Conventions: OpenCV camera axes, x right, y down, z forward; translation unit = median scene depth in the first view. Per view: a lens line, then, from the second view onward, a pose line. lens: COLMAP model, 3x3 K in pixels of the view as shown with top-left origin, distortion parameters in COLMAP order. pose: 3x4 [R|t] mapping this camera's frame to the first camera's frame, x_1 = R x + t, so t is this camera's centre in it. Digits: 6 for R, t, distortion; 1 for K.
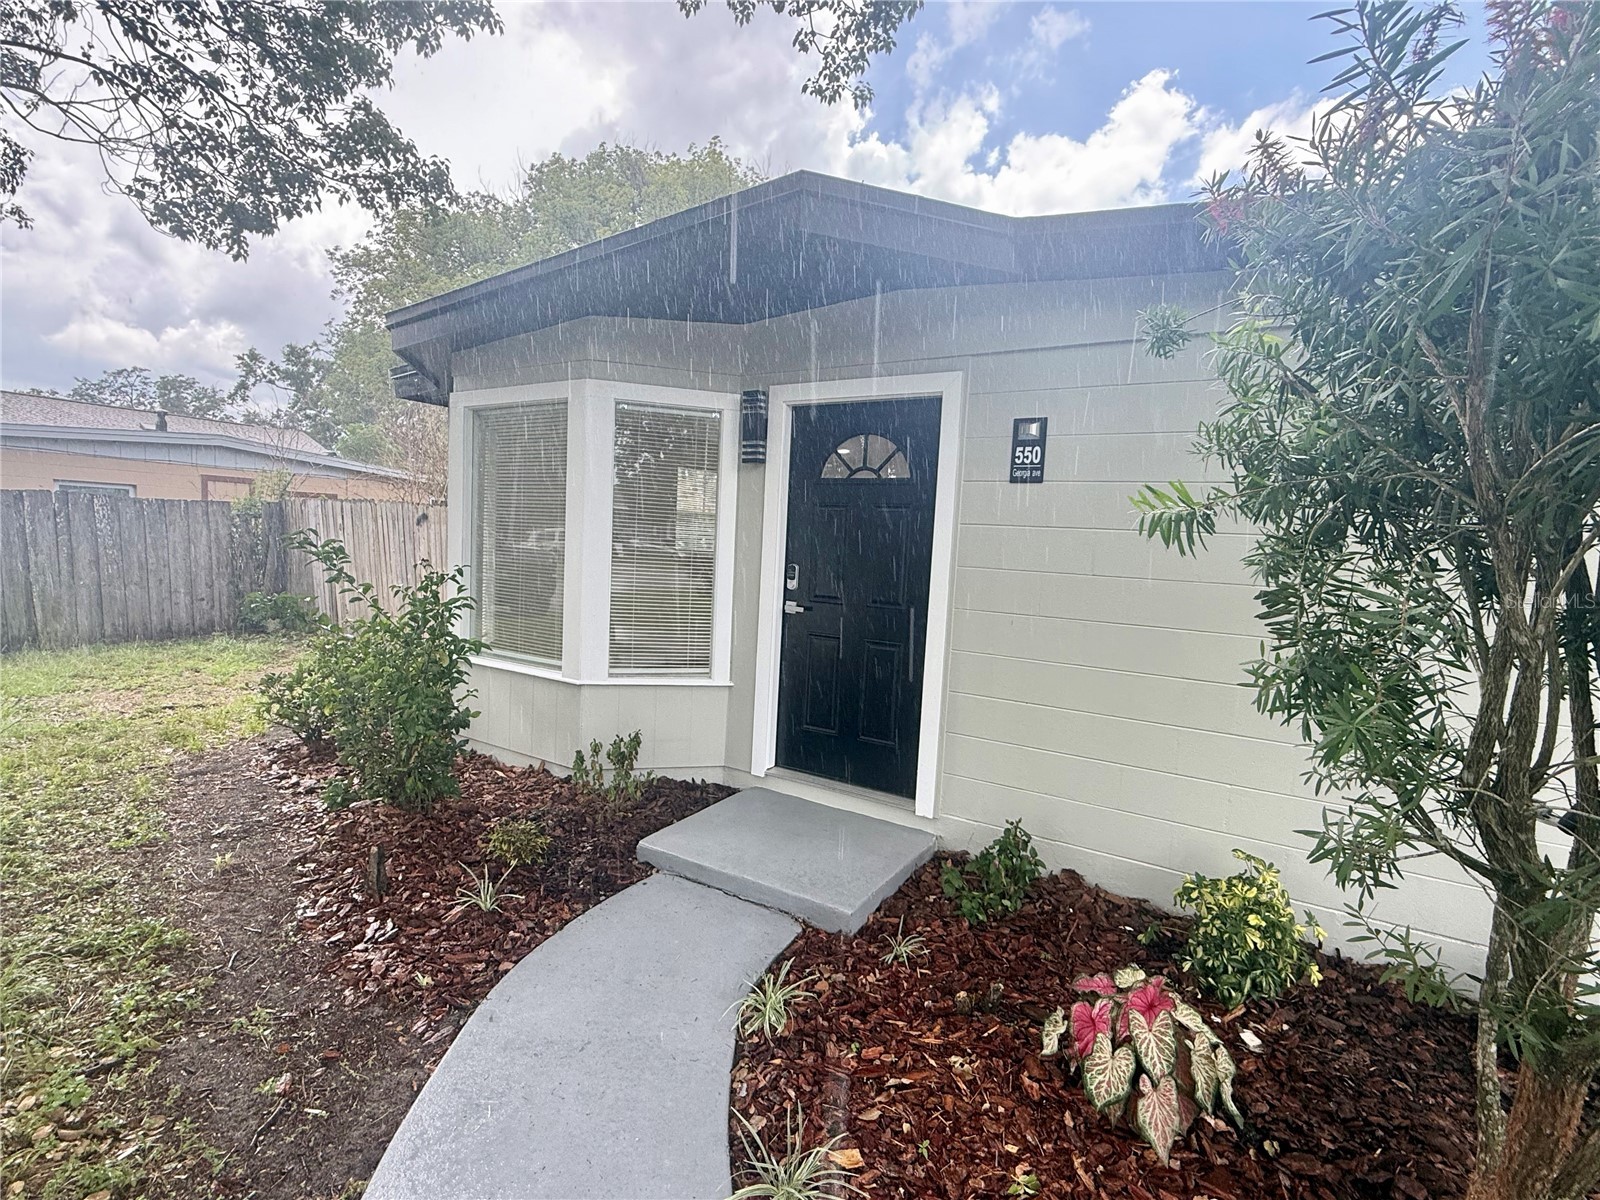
lens RADIAL K [[763.8, 0, 791.4], [0, 763.8, 605.8], [0, 0, 1]] dist [0.000500, -0.000435]
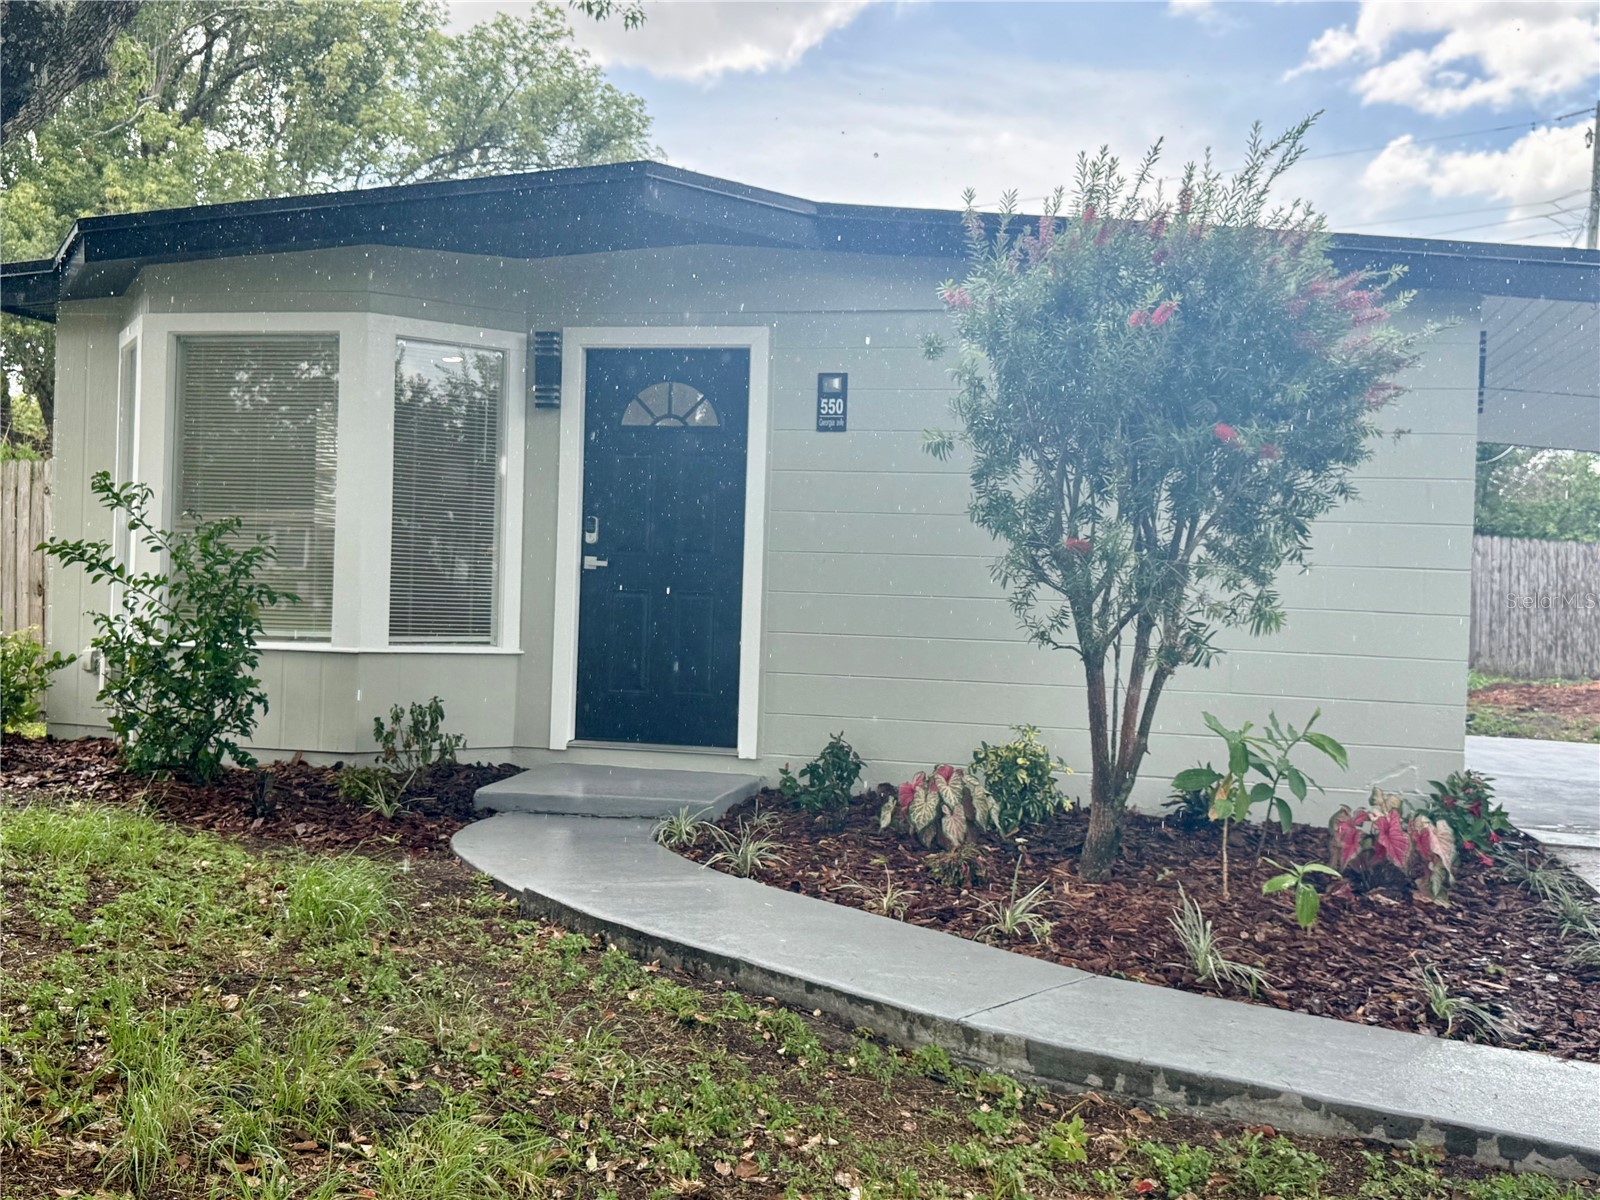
lens RADIAL K [[1634.3, 0, 800.6], [0, 1634.3, 573.9], [0, 0, 1]] dist [0.079210, 0.000000]
pose [[0.943390, -0.017427, 0.331228, -0.483471], [0.043331, 0.996536, -0.070985, 0.194484], [-0.328843, 0.081319, 0.940877, -1.102760]]
